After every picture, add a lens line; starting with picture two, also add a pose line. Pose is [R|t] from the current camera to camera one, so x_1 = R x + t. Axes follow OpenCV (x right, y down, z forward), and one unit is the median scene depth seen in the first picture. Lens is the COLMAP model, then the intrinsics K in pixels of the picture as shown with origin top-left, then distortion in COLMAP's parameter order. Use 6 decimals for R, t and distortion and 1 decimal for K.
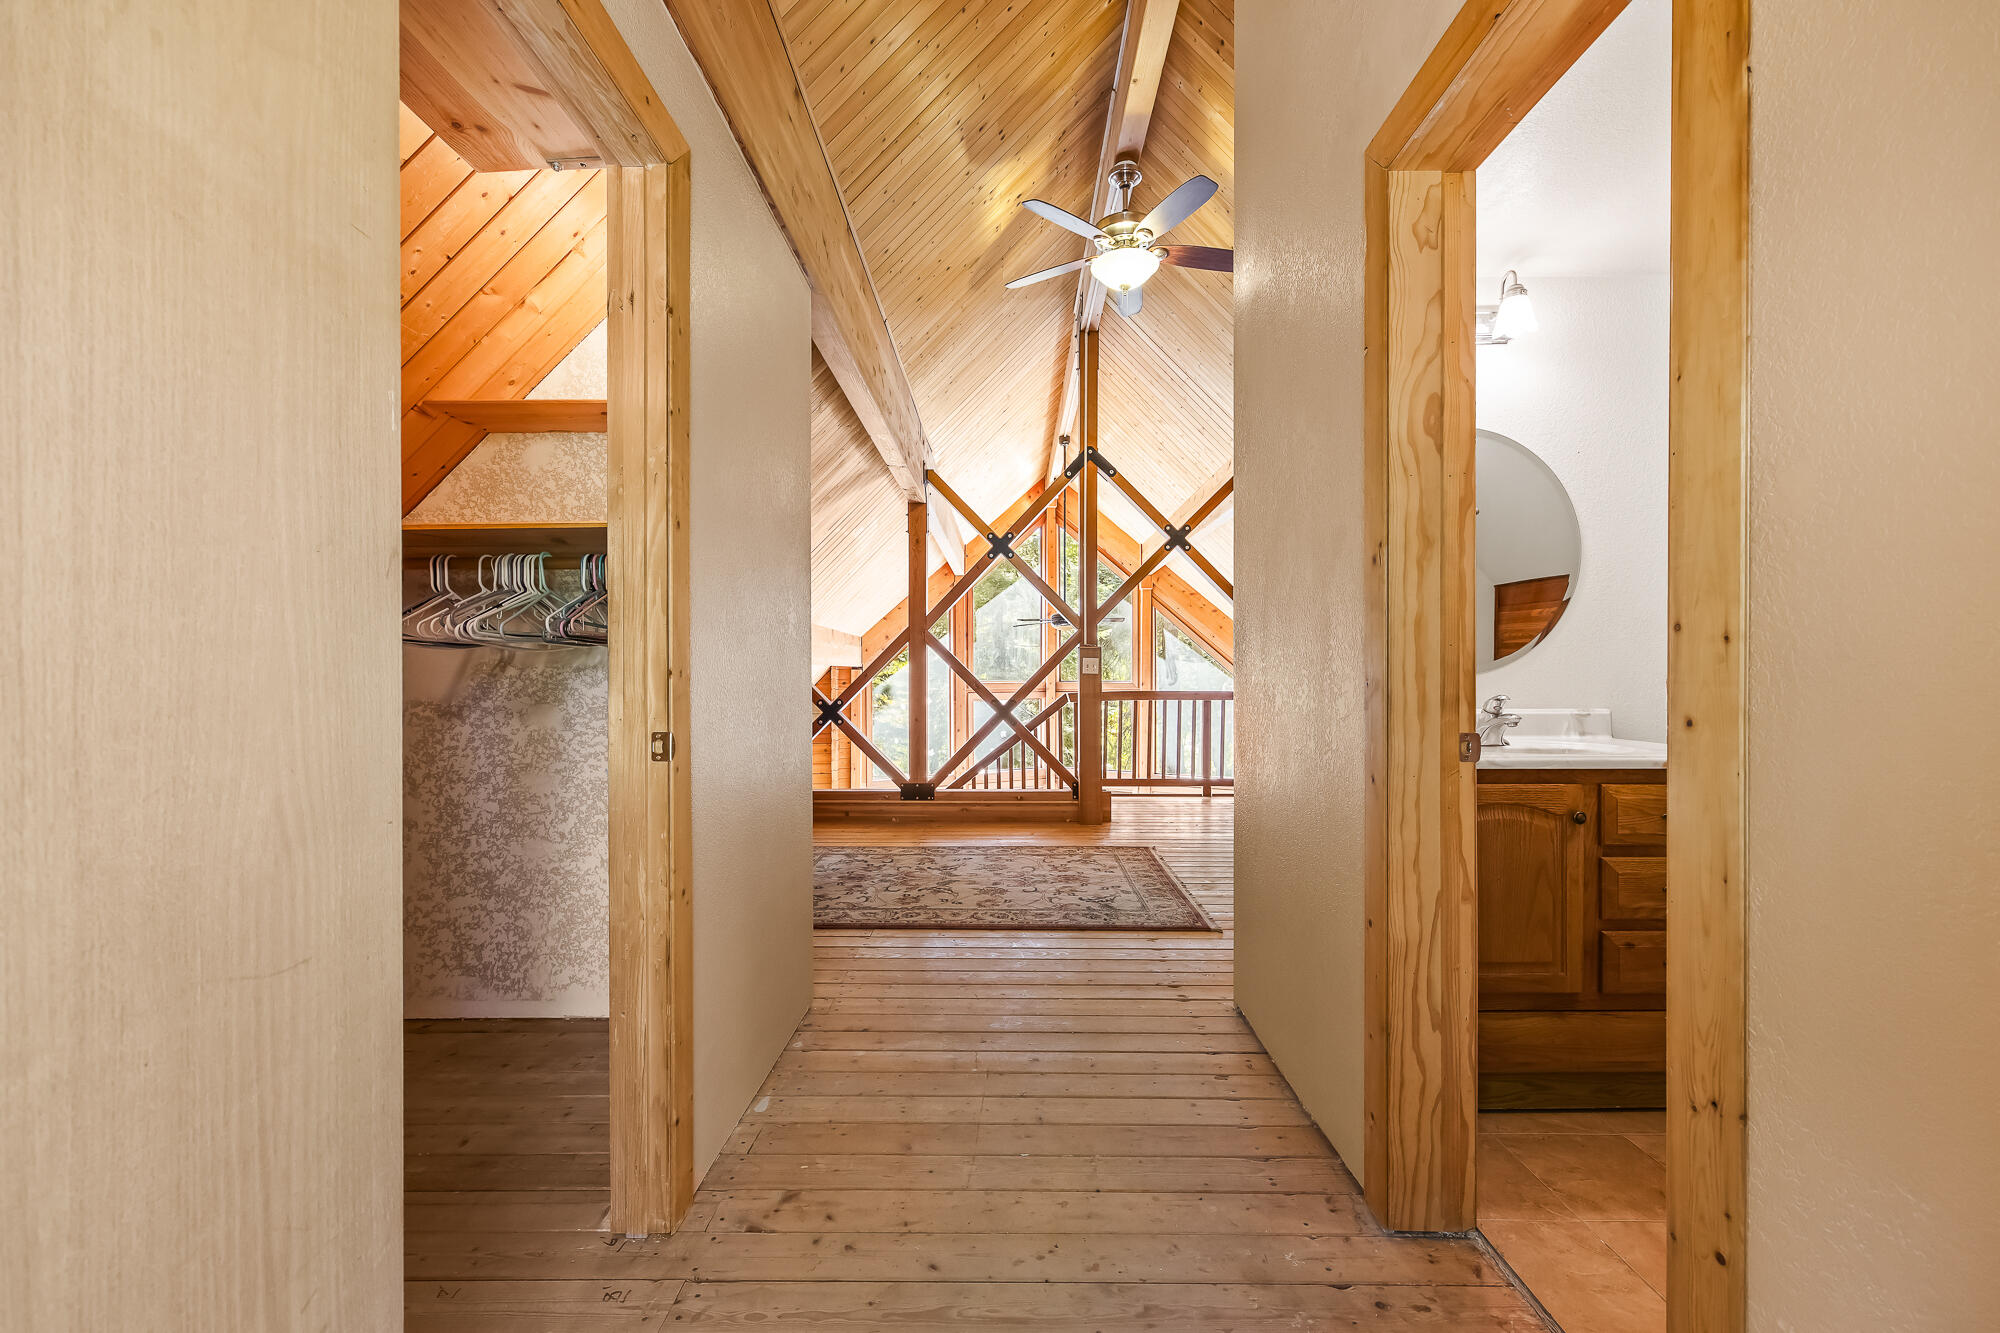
lens RADIAL K [[806.5, 0, 1006.9], [0, 806.5, 670.3], [0, 0, 1]] dist [-0.003713, 0.002223]
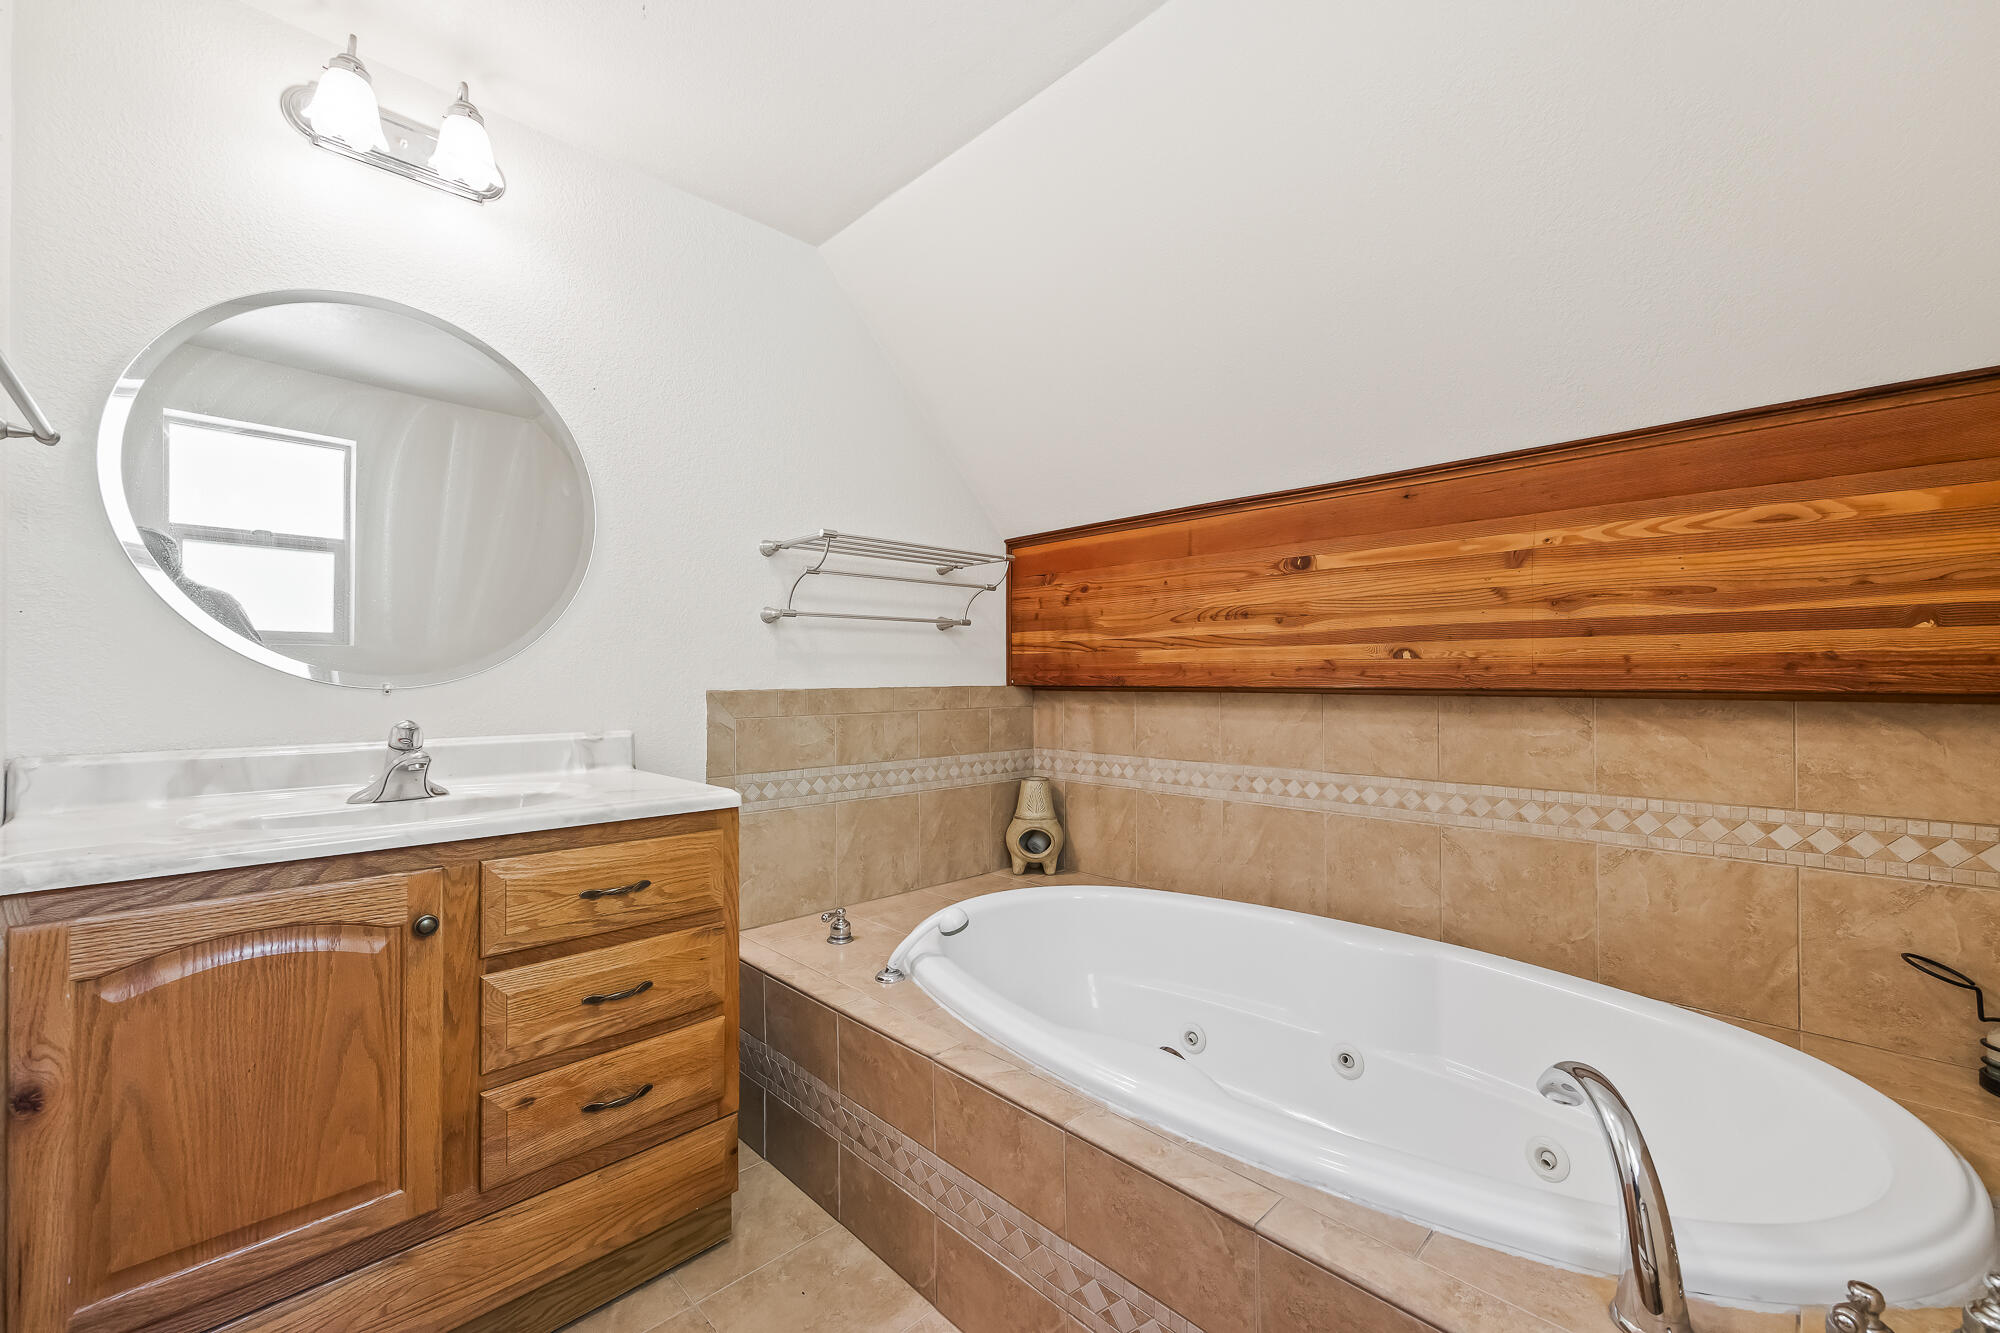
lens RADIAL K [[806.5, 0, 1000.3], [0, 806.5, 673.7], [0, 0, 1]] dist [-0.003713, 0.002223]
pose [[0.703149, 0.006147, 0.711016, 0.576887], [-0.003374, 0.999980, -0.005309, -0.004303], [-0.711035, 0.001334, 0.703156, 0.265030]]
